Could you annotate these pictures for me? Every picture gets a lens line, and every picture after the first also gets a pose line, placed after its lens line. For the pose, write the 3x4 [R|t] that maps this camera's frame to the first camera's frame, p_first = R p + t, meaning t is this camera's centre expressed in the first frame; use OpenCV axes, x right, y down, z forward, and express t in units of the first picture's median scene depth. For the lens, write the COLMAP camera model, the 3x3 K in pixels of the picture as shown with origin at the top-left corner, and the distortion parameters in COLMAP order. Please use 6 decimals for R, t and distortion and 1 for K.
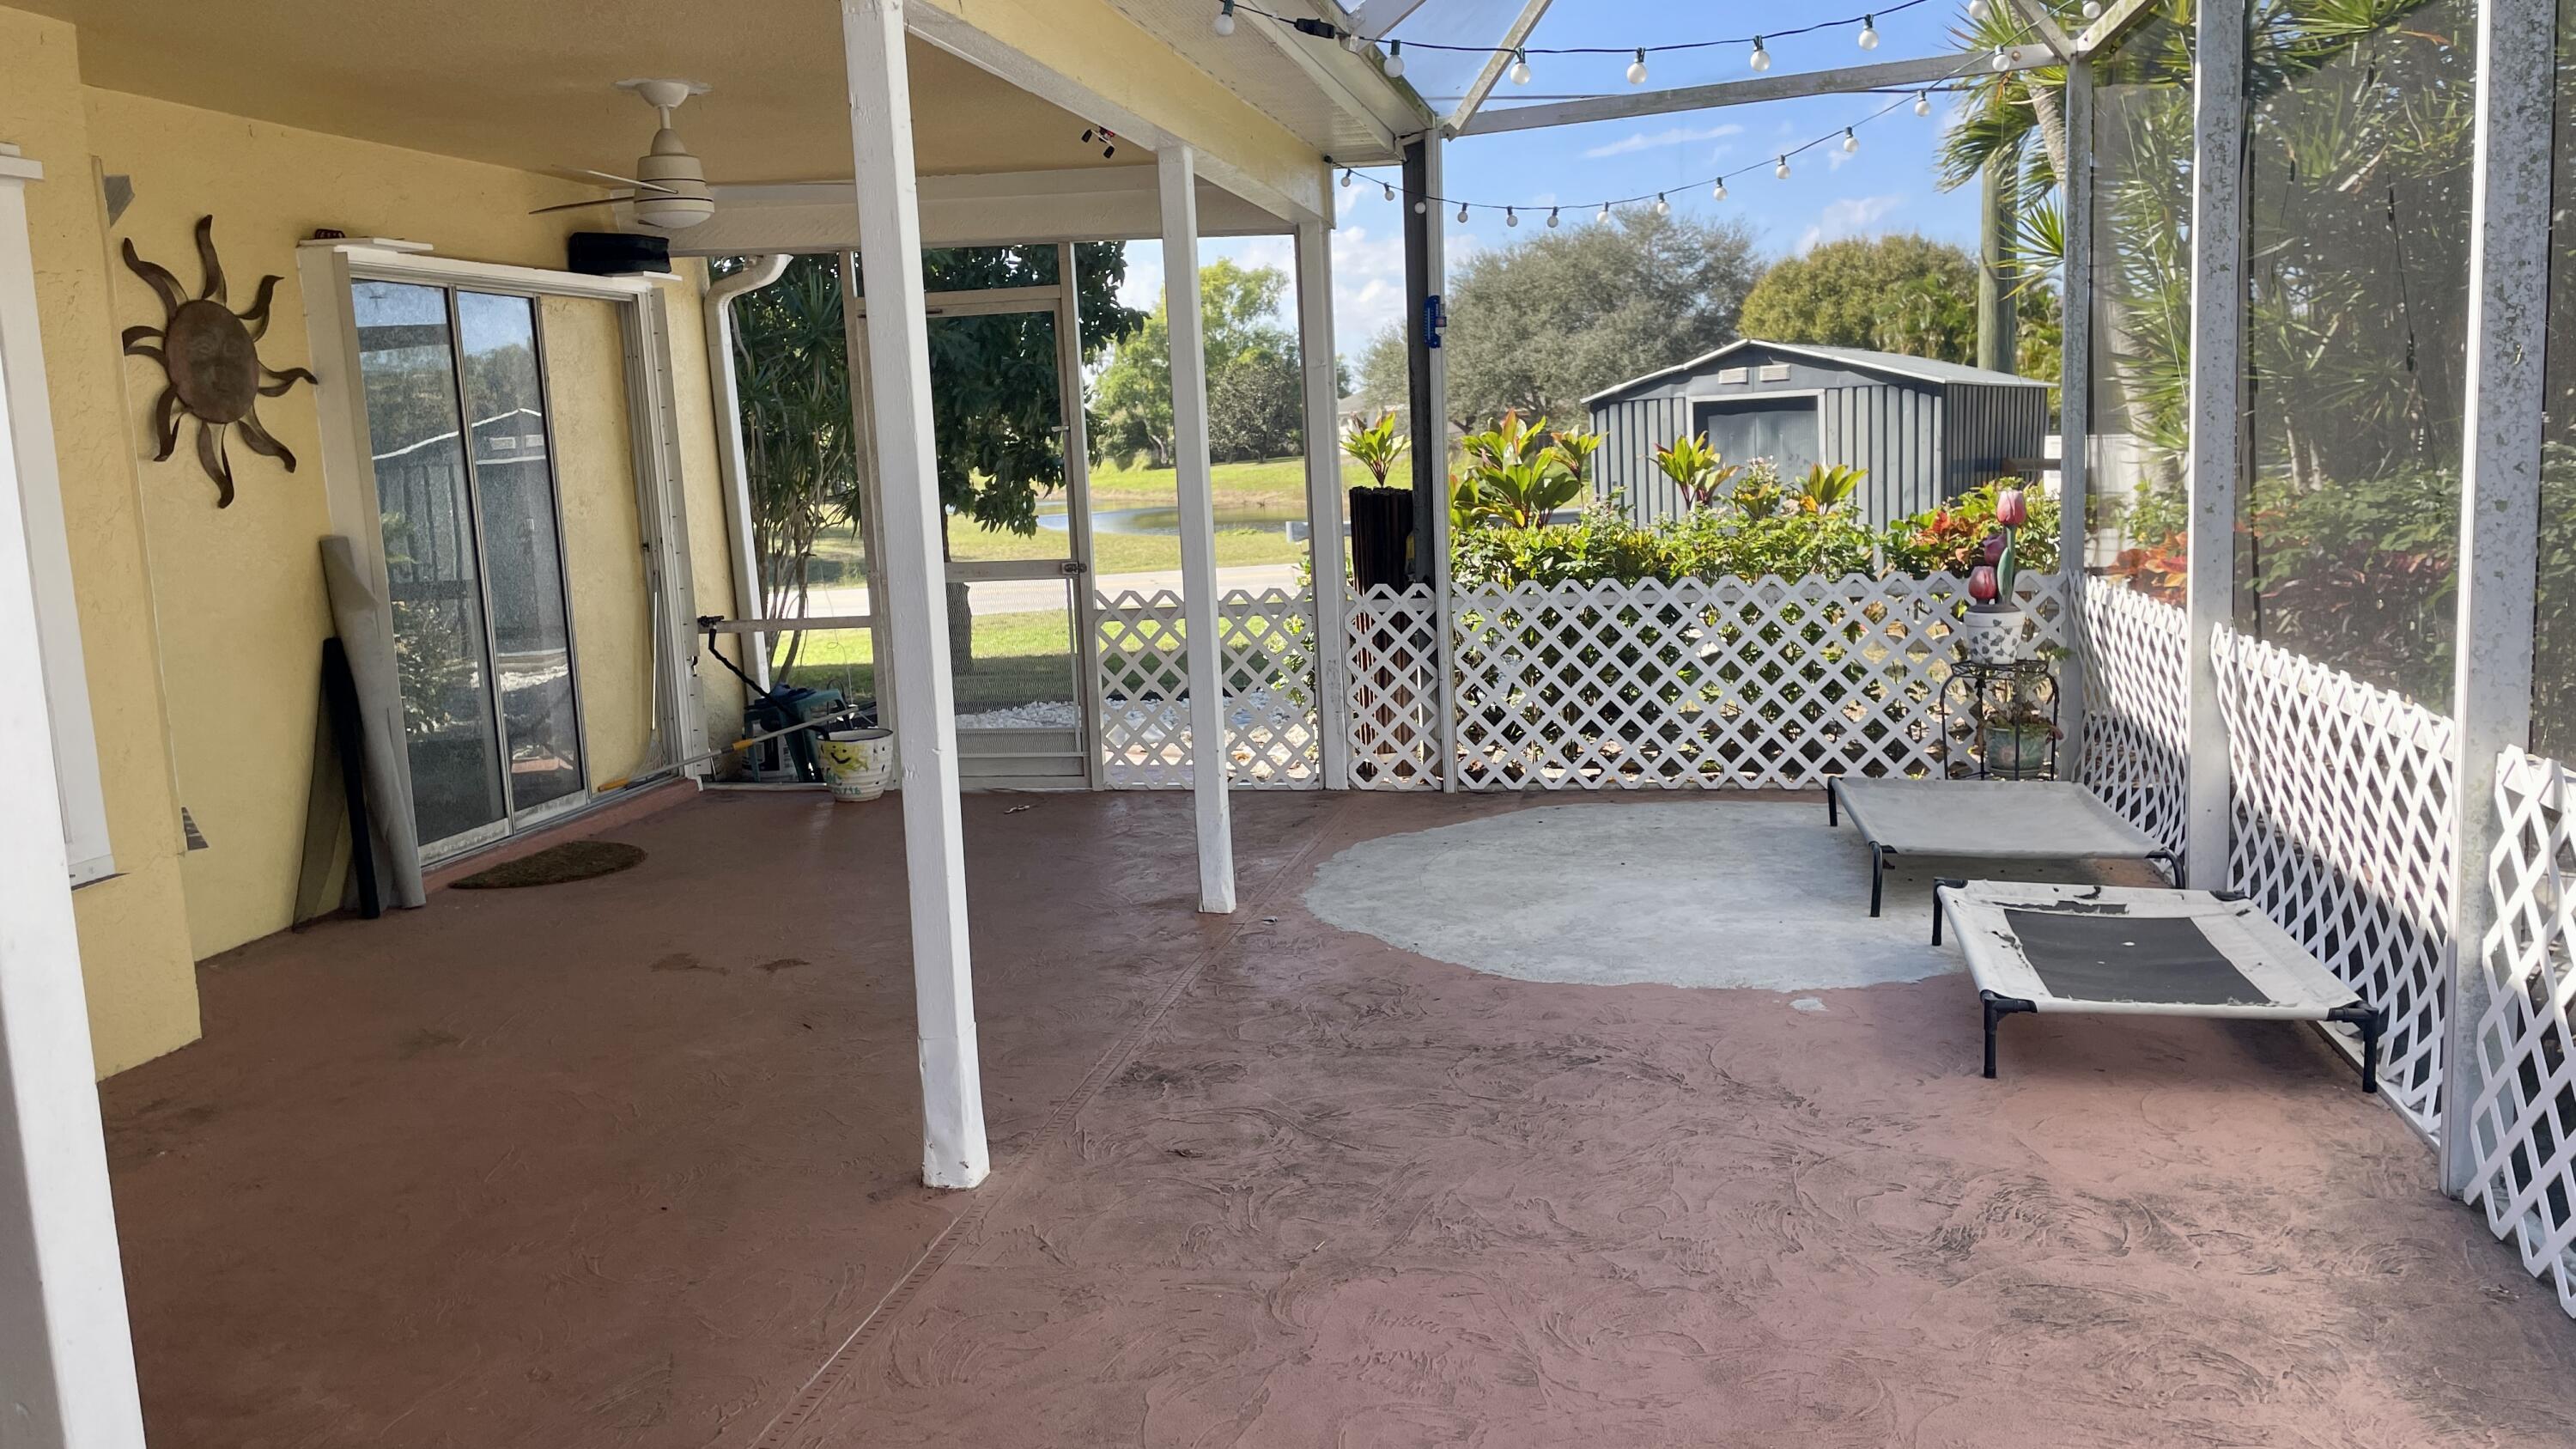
lens RADIAL K [[1932.6, 0, 1301.9], [0, 1932.6, 710.7], [0, 0, 1]] dist [0.100529, -0.129988]
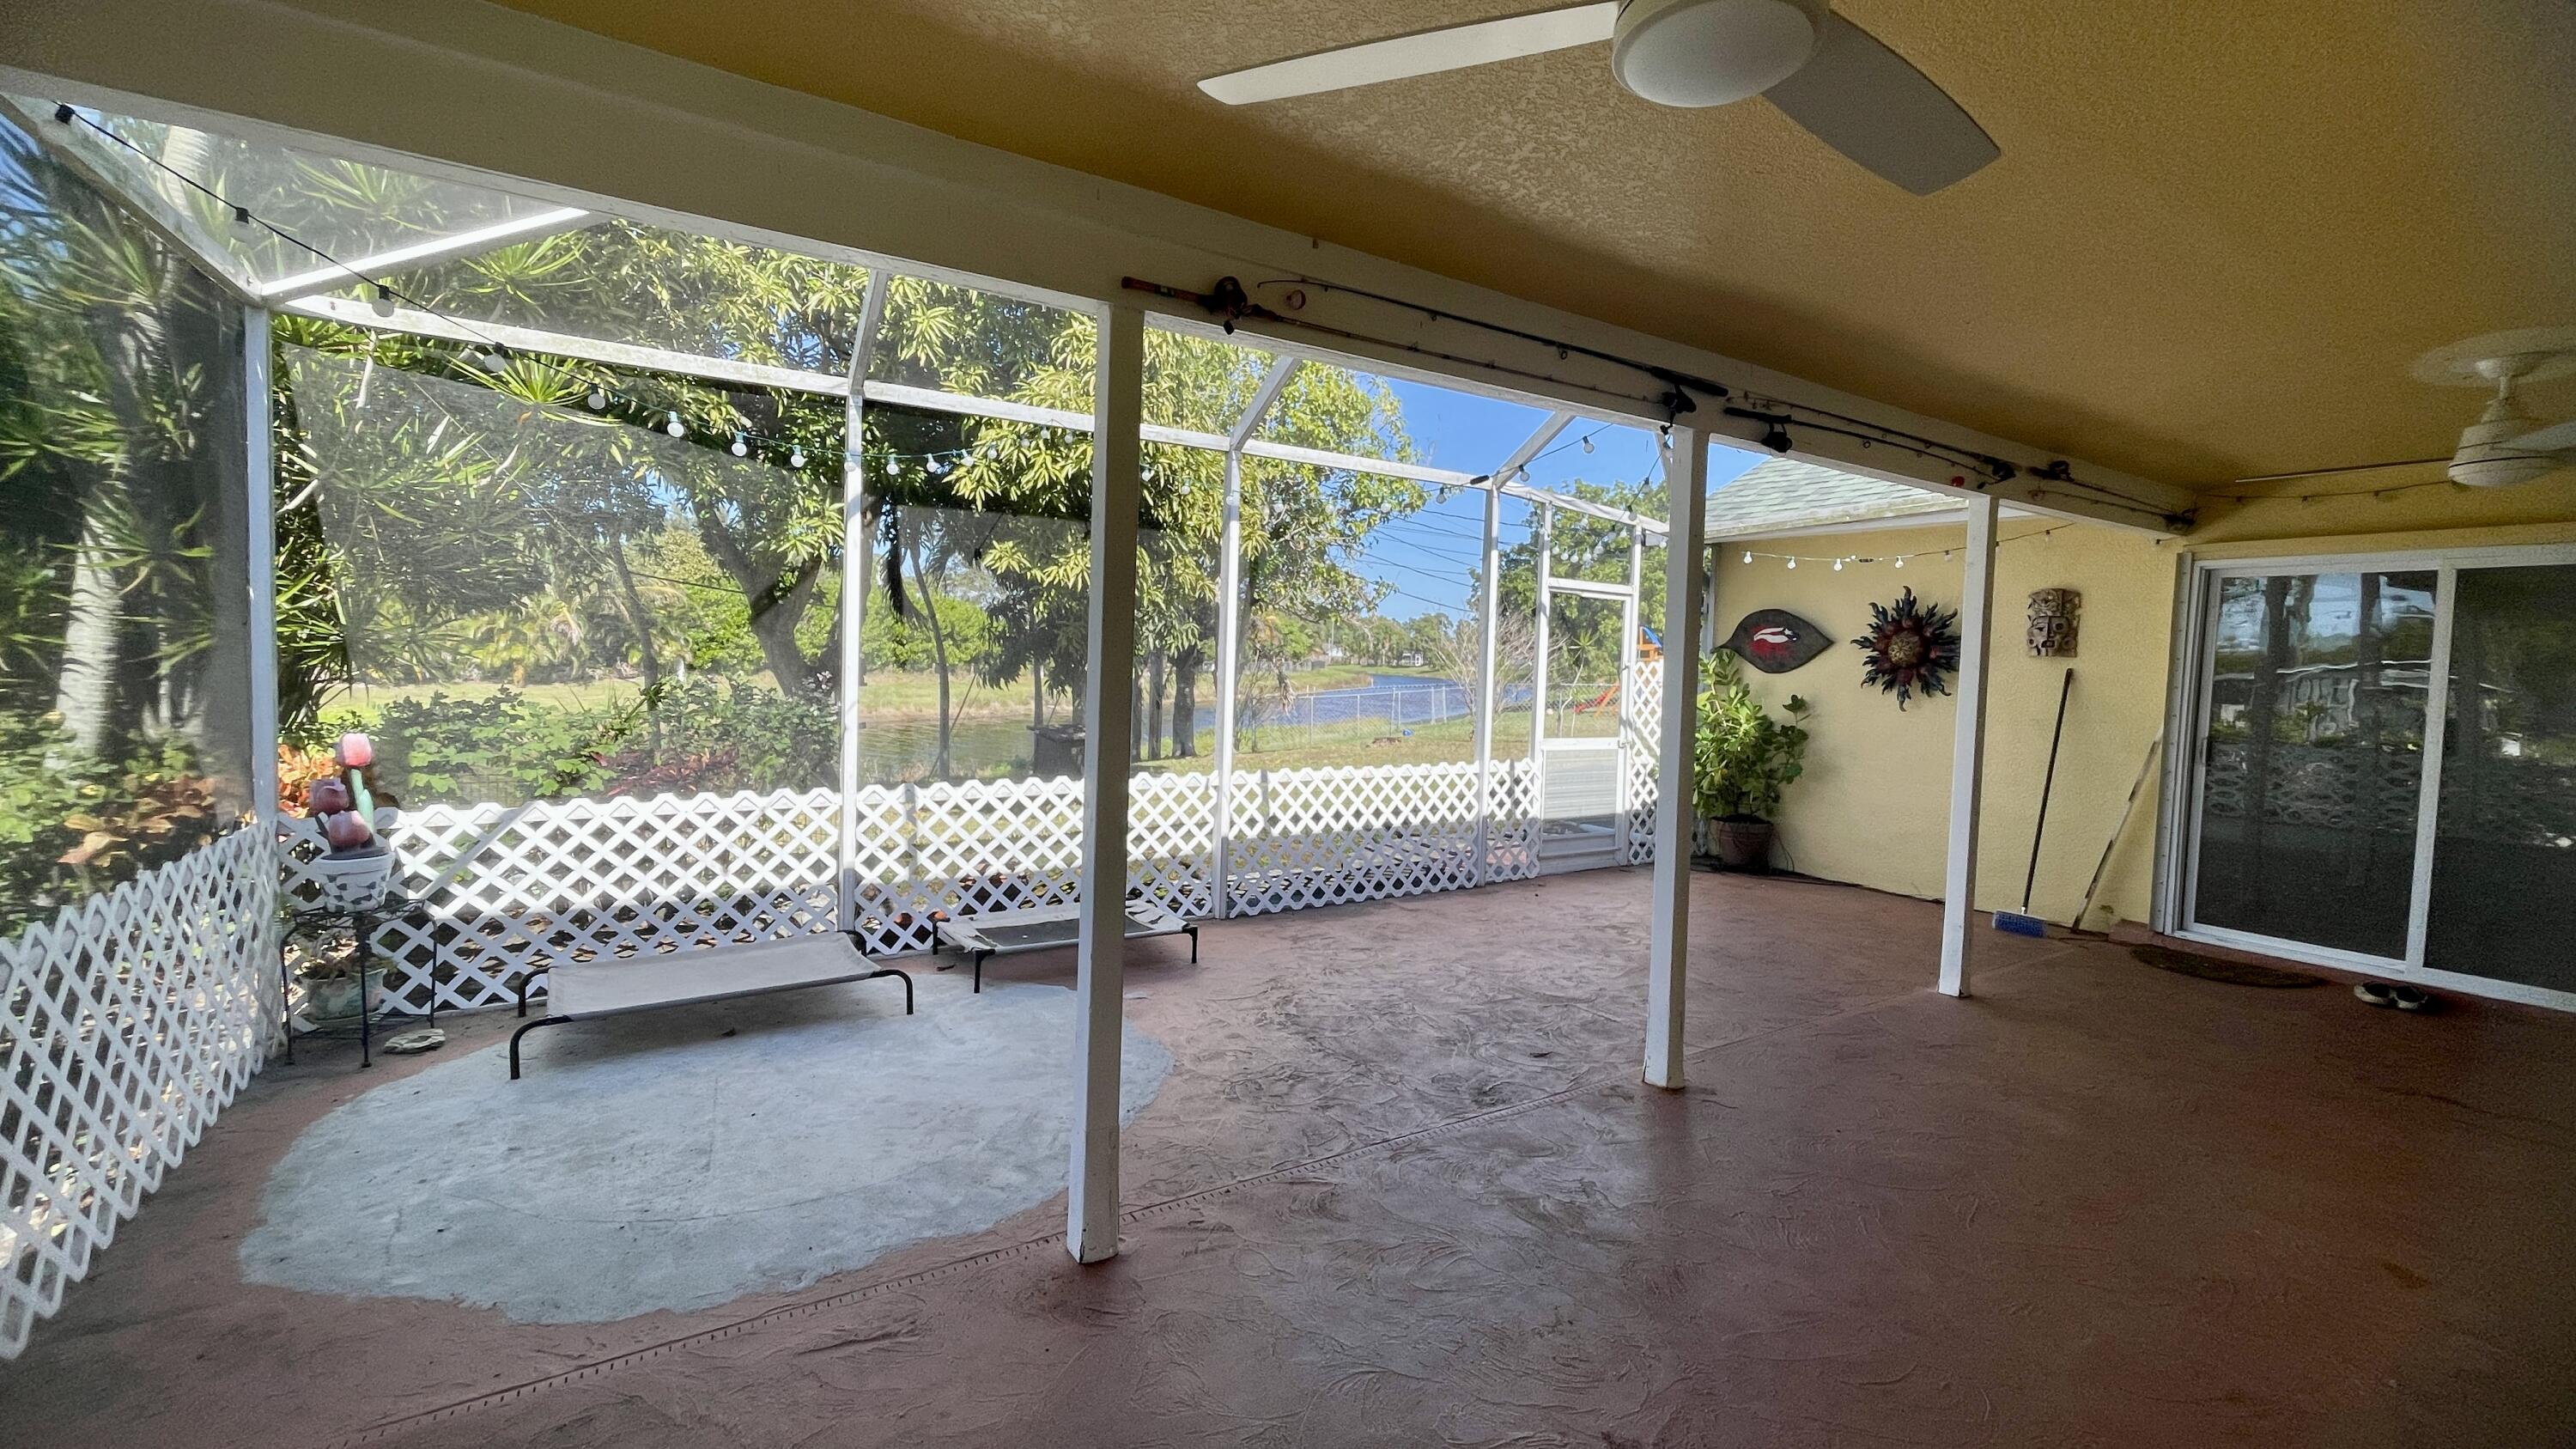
lens RADIAL K [[1035.1, 0, 1281.8], [0, 1035.1, 711.6], [0, 0, 1]] dist [0.001609, -0.000025]
pose [[-0.690526, -0.008227, 0.723261, -0.552924], [0.108554, 0.987431, 0.114872, -0.213892], [-0.715116, 0.157835, -0.680953, 1.648714]]
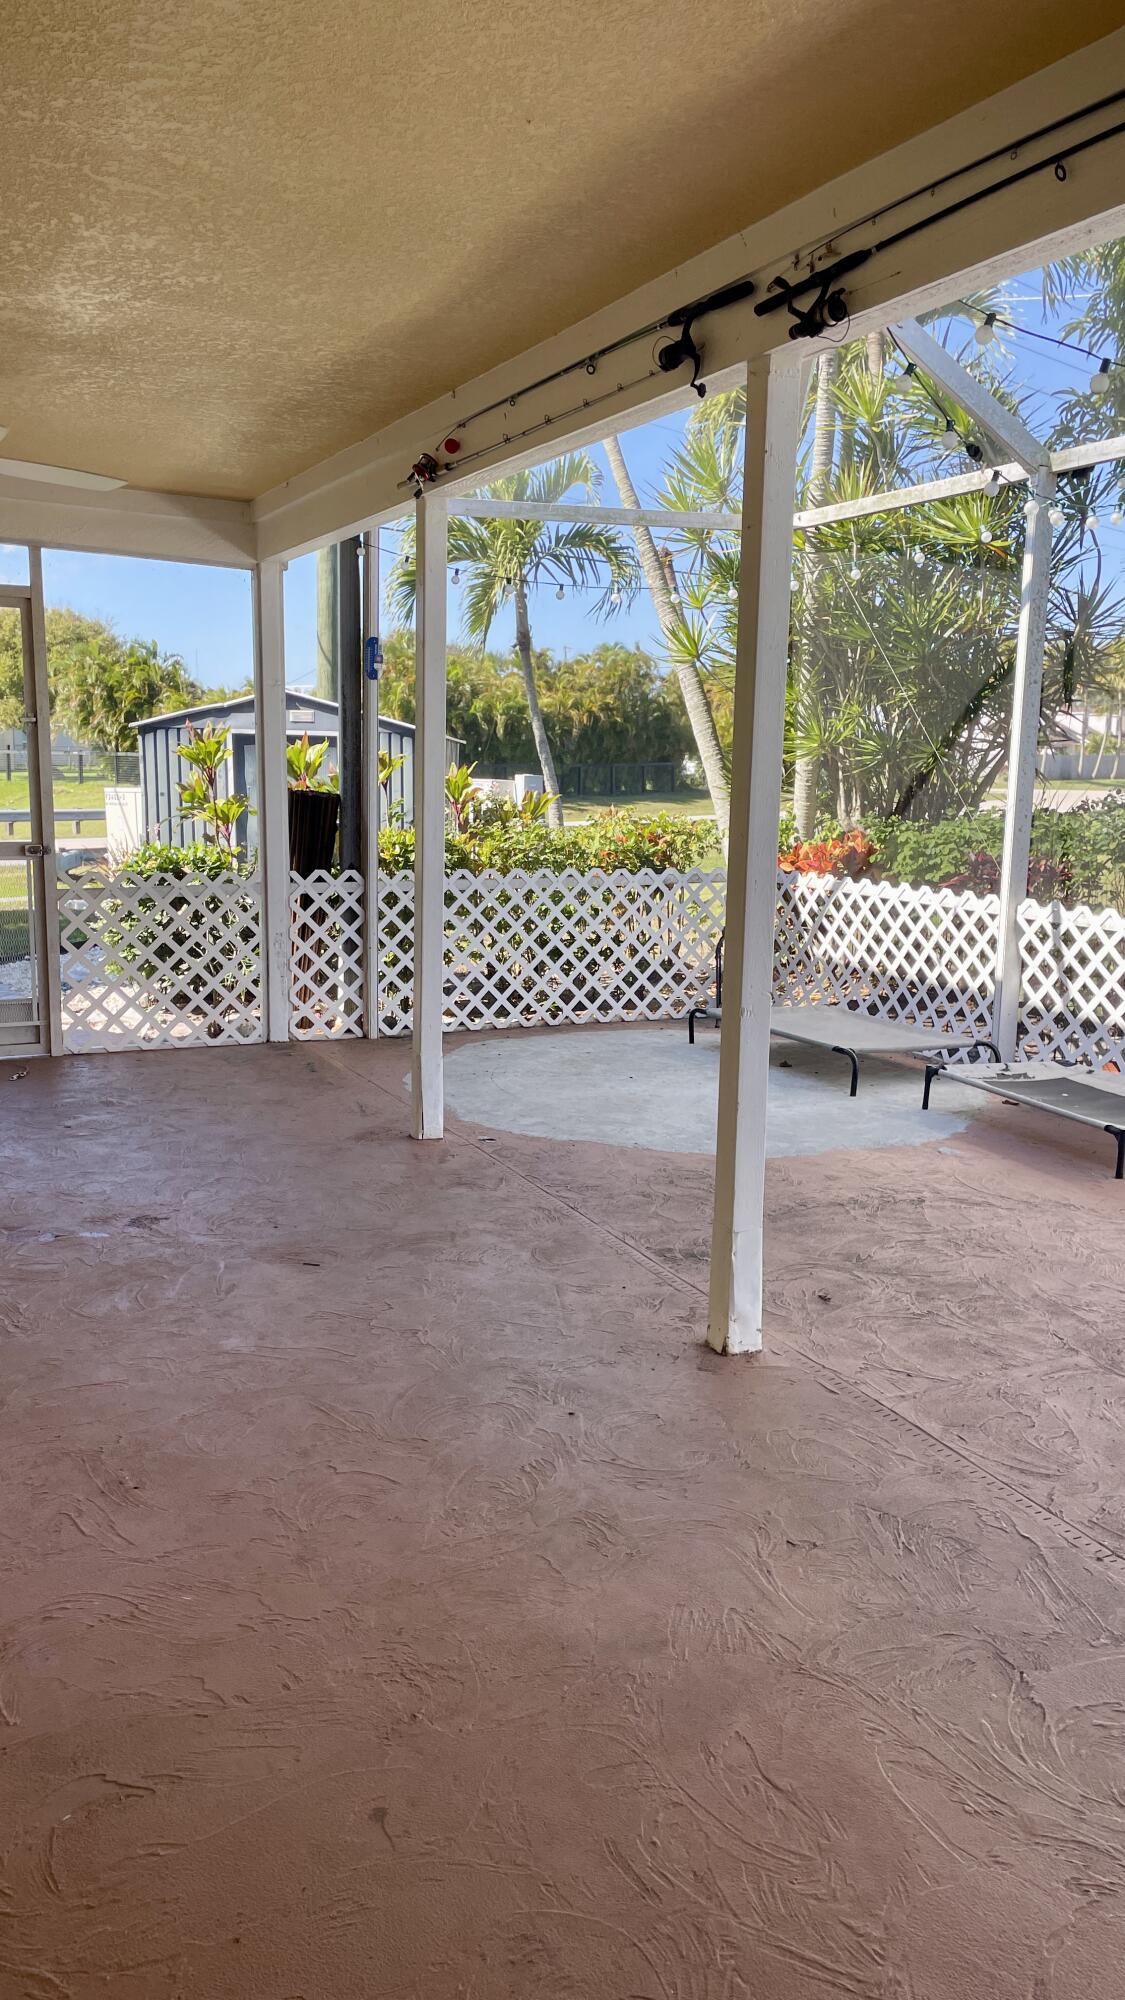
lens RADIAL K [[1500.3, 0, 562.5], [0, 1500.3, 1000.0], [0, 0, 1]] dist [0.100529, -0.129988]
pose [[0.794048, -0.037663, 0.606687, -0.743754], [0.030910, 0.999289, 0.021580, 0.000478], [-0.607068, 0.001617, 0.794648, 0.282403]]
